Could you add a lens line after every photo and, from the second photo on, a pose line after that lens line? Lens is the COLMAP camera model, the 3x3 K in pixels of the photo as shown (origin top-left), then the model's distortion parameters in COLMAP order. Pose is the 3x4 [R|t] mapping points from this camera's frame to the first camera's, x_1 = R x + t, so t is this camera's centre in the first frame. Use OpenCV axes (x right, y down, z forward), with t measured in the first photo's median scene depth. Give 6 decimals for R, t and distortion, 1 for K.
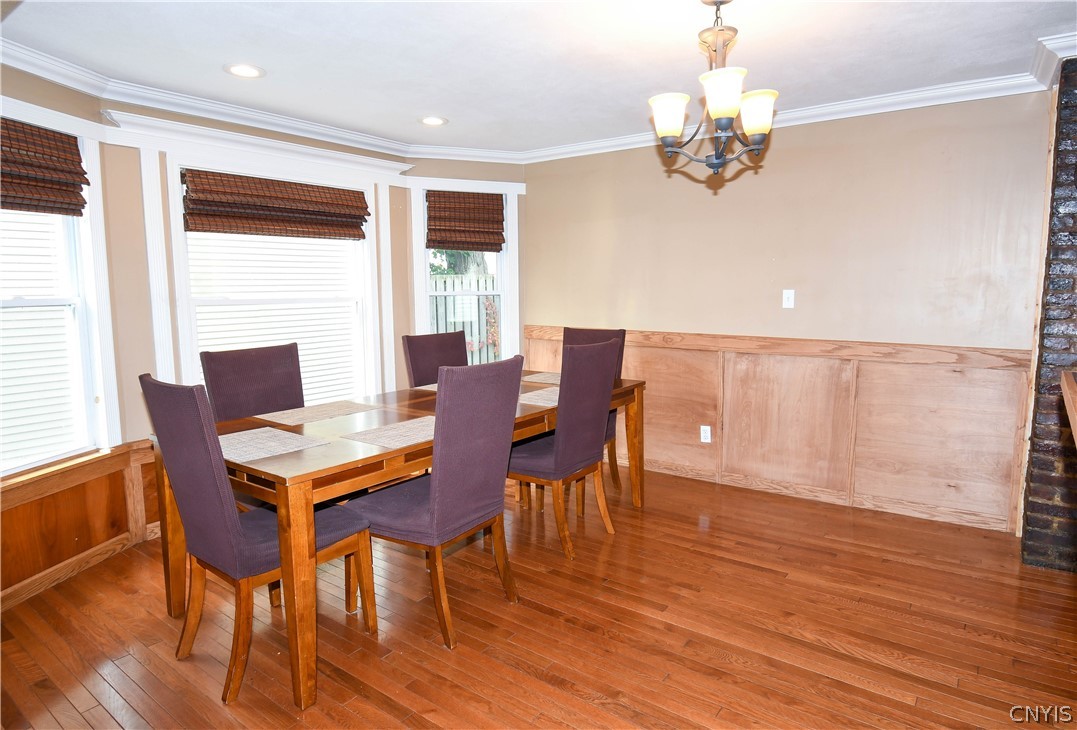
lens RADIAL K [[625.8, 0, 539.8], [0, 625.8, 349.1], [0, 0, 1]] dist [0.031268, -0.027003]
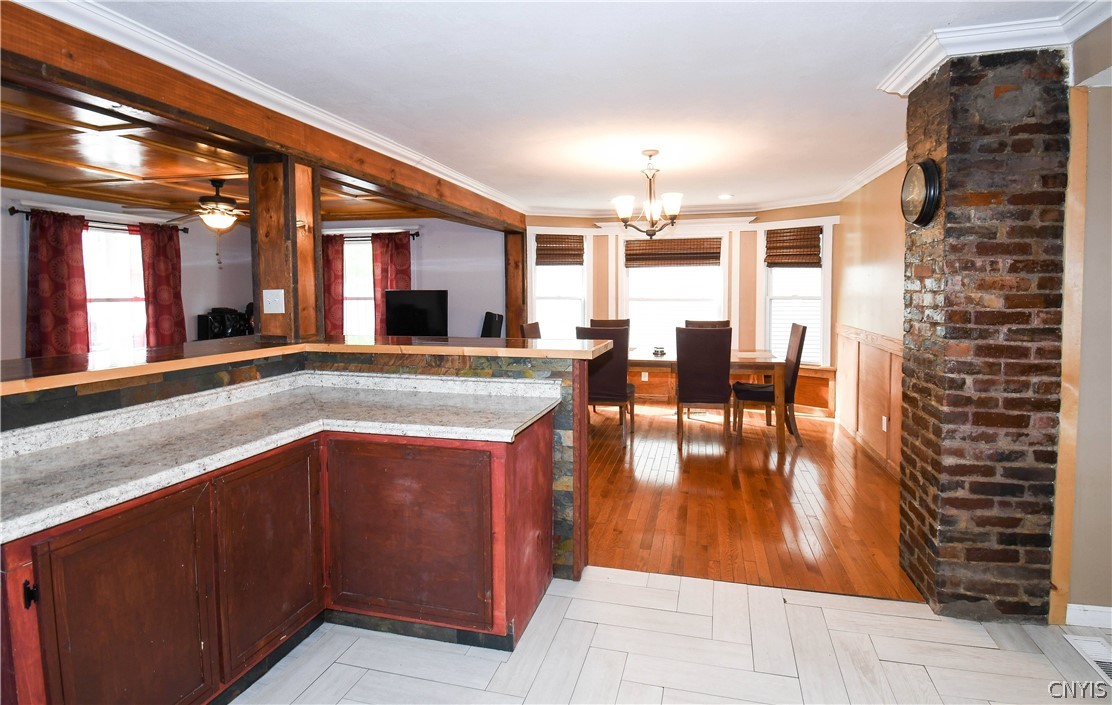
lens RADIAL K [[532.6, 0, 578.9], [0, 532.6, 315.1], [0, 0, 1]] dist [0.011880, -0.022149]
pose [[0.407926, 0.047125, -0.911798, 0.999675], [-0.092980, 0.995619, 0.009859, -0.023263], [0.908268, 0.080757, 0.410521, 0.085286]]
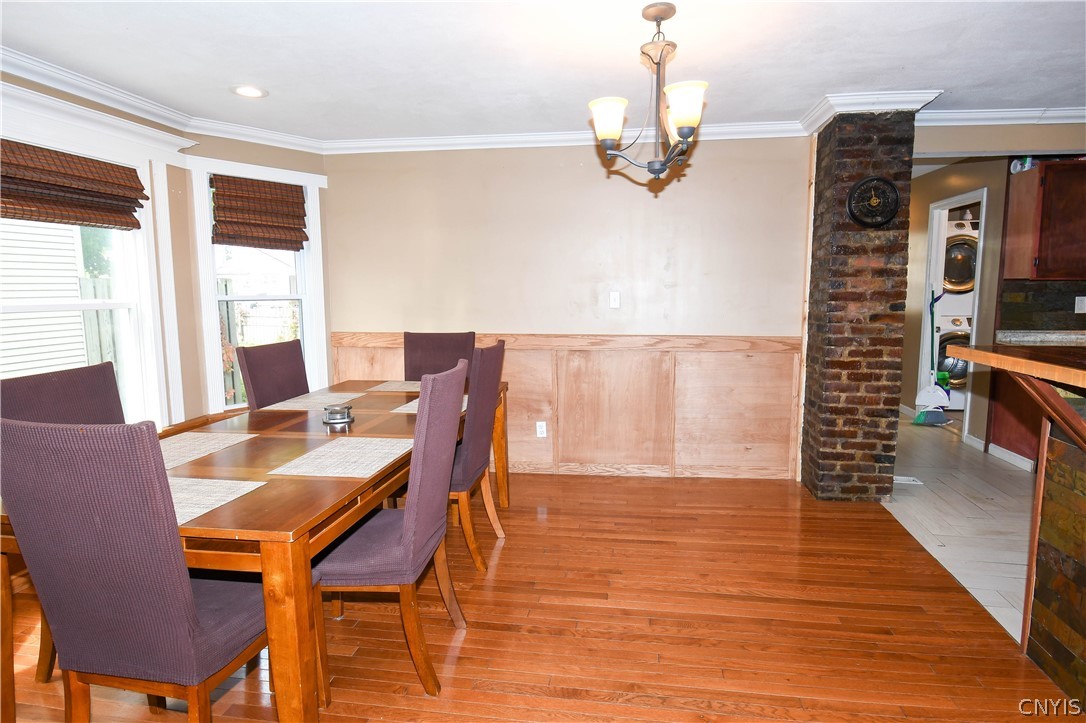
lens RADIAL K [[612.5, 0, 515.8], [0, 612.5, 360.9], [0, 0, 1]] dist [0.003629, -0.001641]
pose [[0.890520, -0.052357, 0.451921, -0.243985], [0.048709, 0.998618, 0.019711, -0.001583], [-0.452329, 0.004459, 0.891840, 0.109078]]
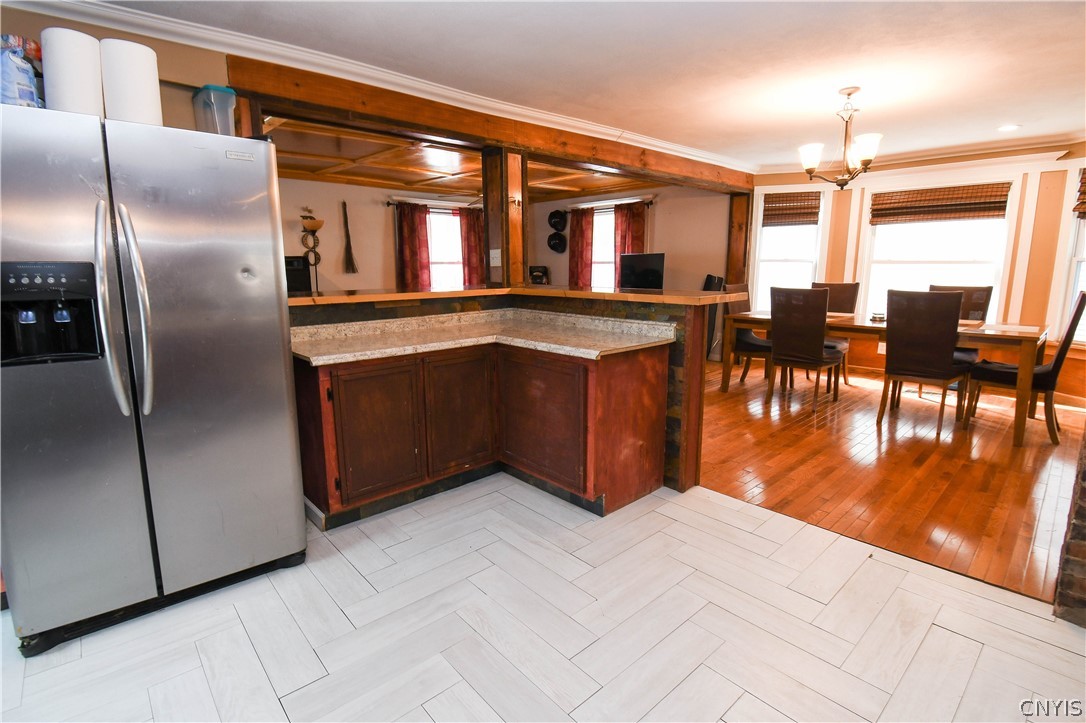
lens RADIAL K [[506.8, 0, 541.3], [0, 506.8, 359.6], [0, 0, 1]] dist [0.020995, -0.027509]
pose [[-0.176954, 0.192914, -0.965128, 1.130554], [-0.091616, 0.973116, 0.211308, -0.020236], [0.979946, 0.125813, -0.154523, 0.265115]]
